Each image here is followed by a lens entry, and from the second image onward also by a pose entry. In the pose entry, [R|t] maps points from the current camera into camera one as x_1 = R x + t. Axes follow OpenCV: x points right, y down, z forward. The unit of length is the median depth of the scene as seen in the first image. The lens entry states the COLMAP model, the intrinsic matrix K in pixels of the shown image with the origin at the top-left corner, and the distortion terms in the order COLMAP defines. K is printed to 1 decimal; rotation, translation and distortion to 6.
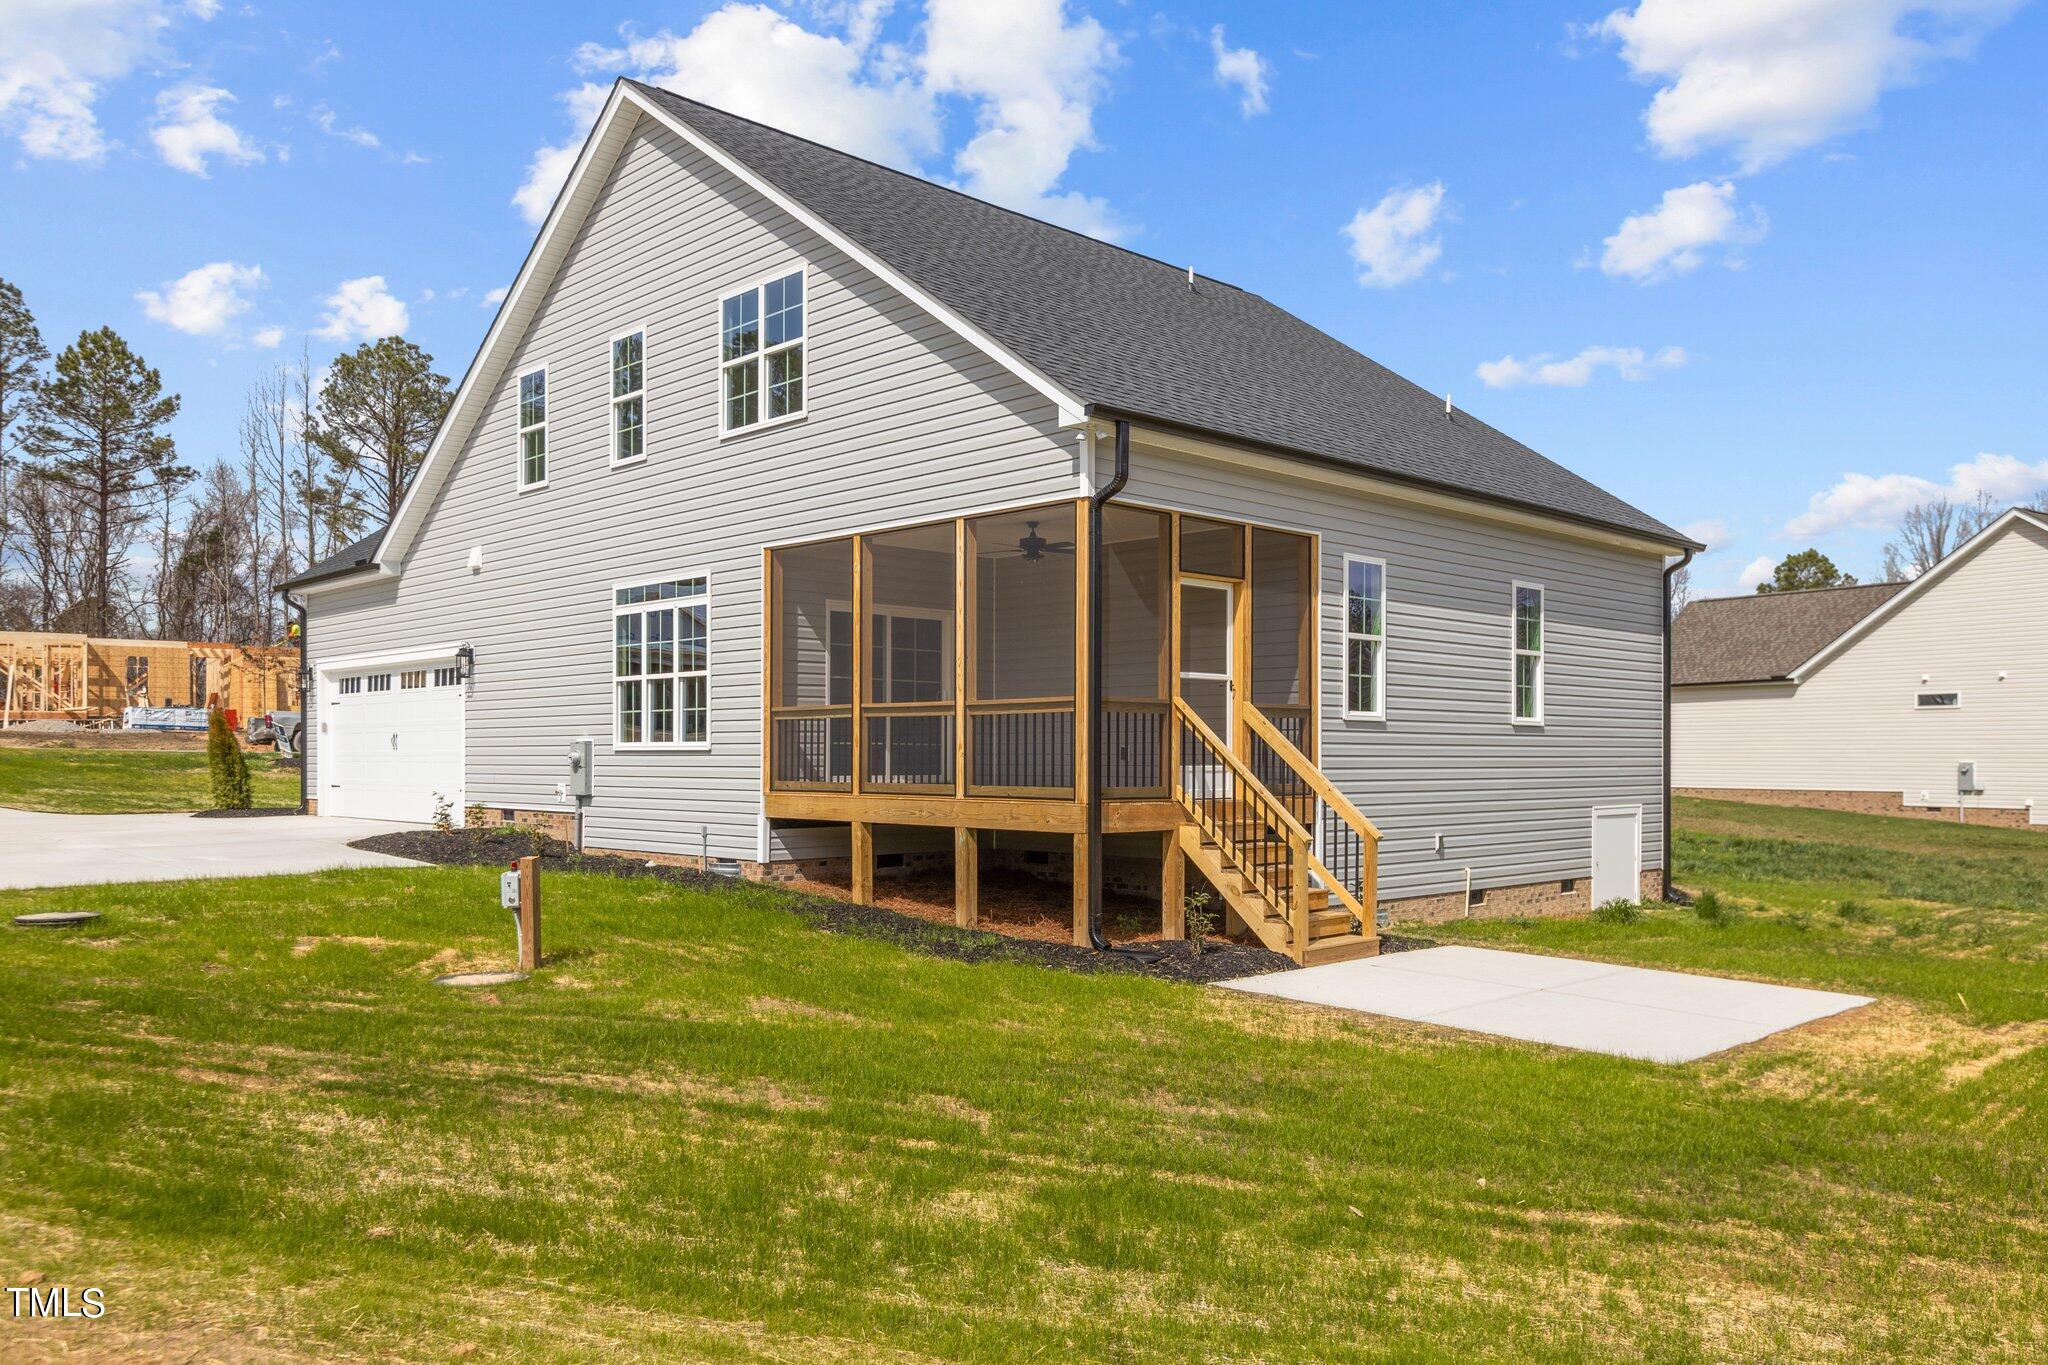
lens RADIAL K [[1559.4, 0, 1028.0], [0, 1559.4, 767.7], [0, 0, 1]] dist [-0.002464, -0.001696]
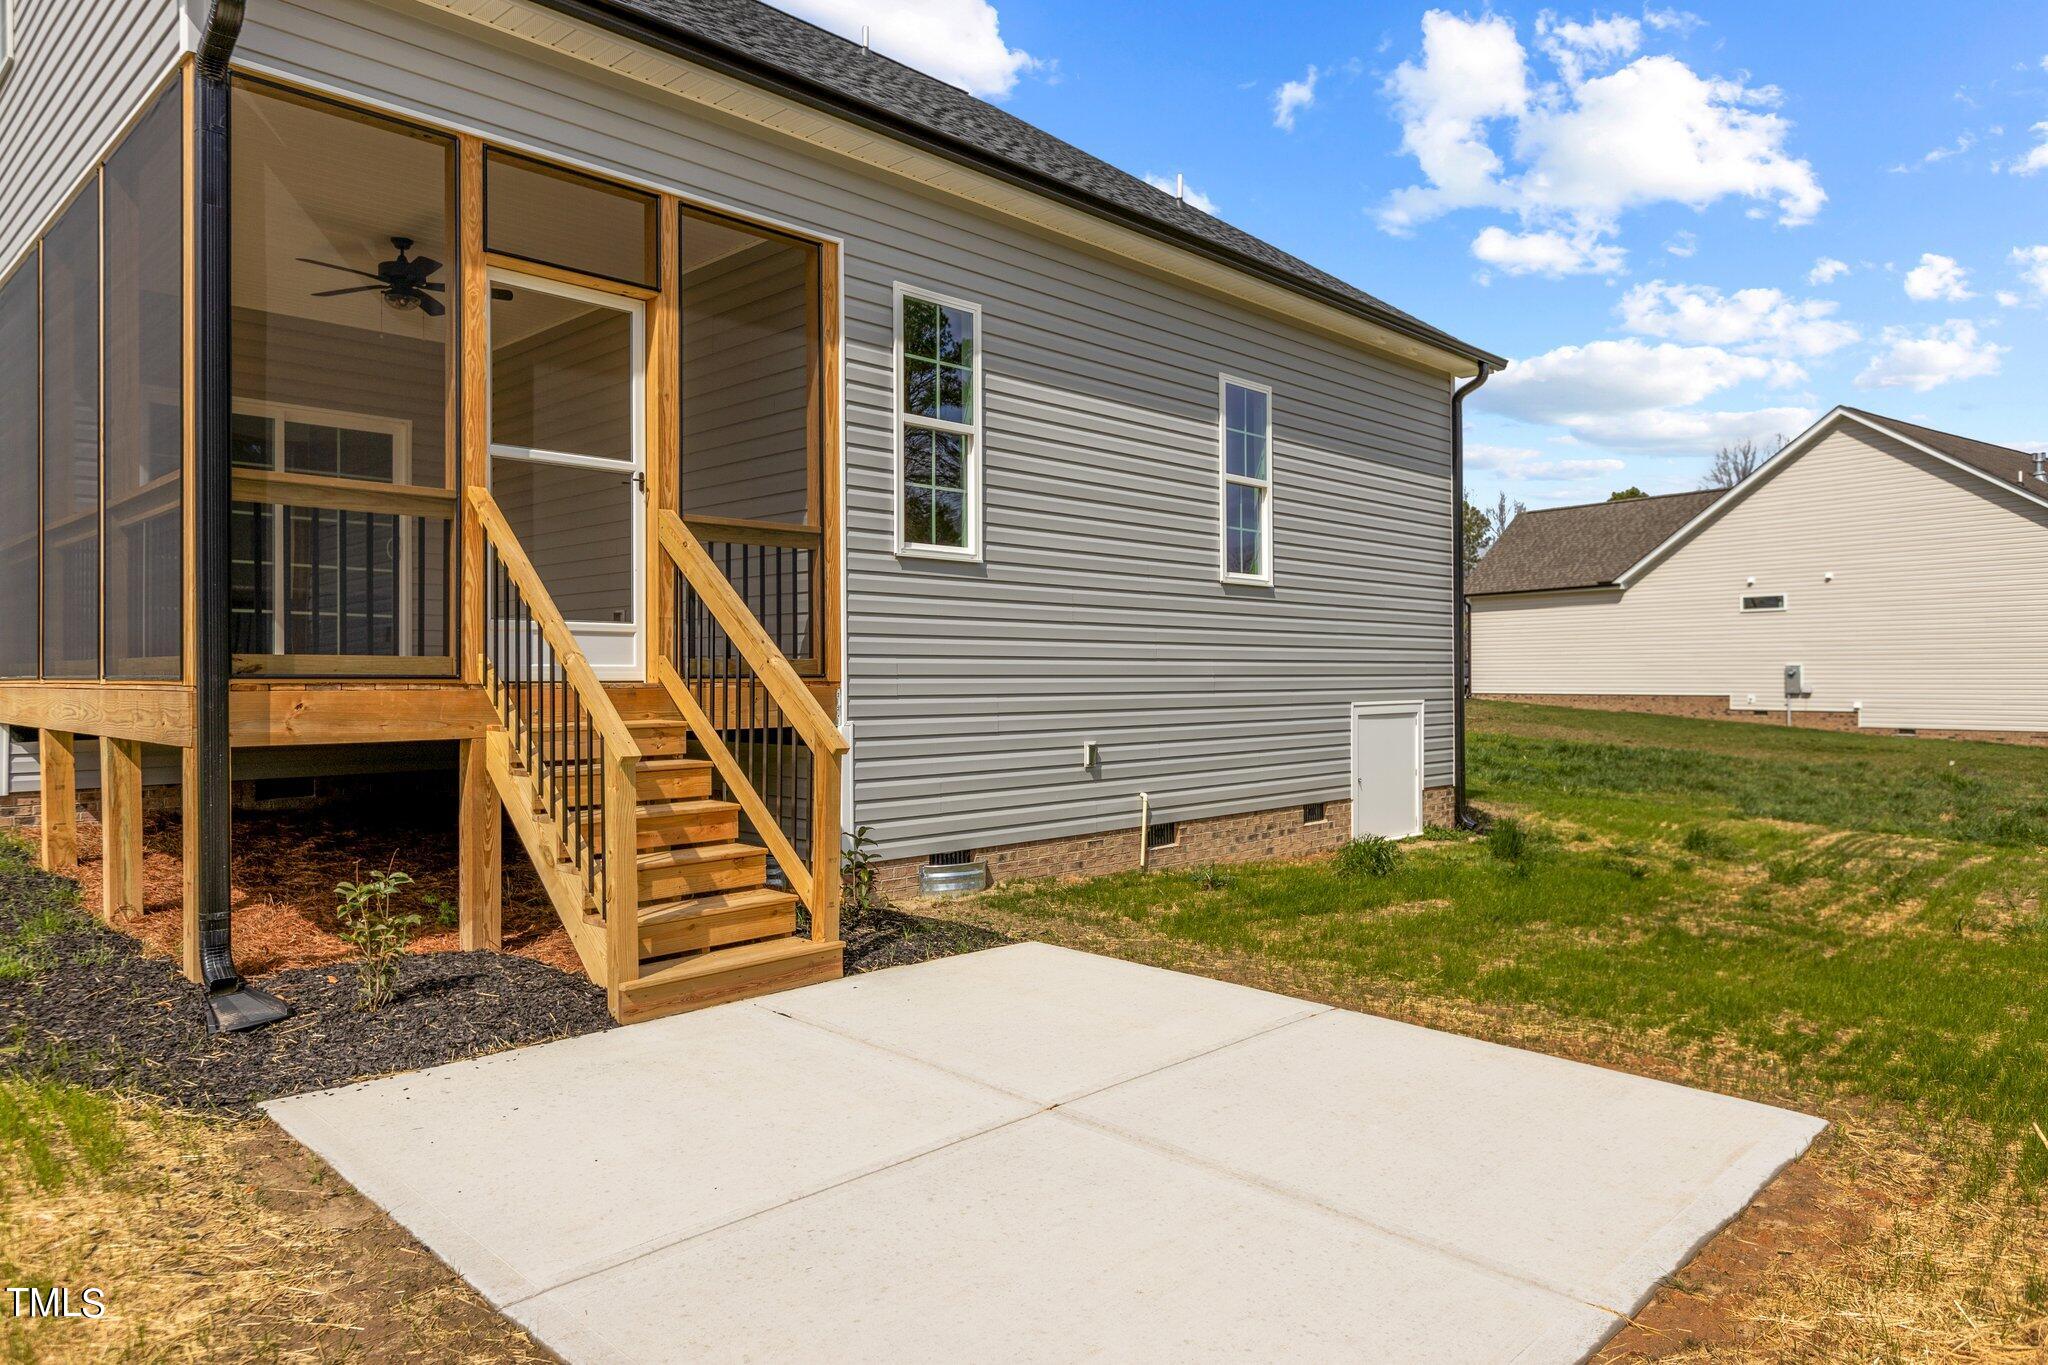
lens RADIAL K [[1309.8, 0, 1023.6], [0, 1309.8, 679.1], [0, 0, 1]] dist [0.002114, 0.000969]
pose [[0.999531, -0.005661, 0.030098, 0.178802], [0.005853, 0.999963, -0.006272, 0.015874], [-0.030061, 0.006445, 0.999527, 0.368099]]
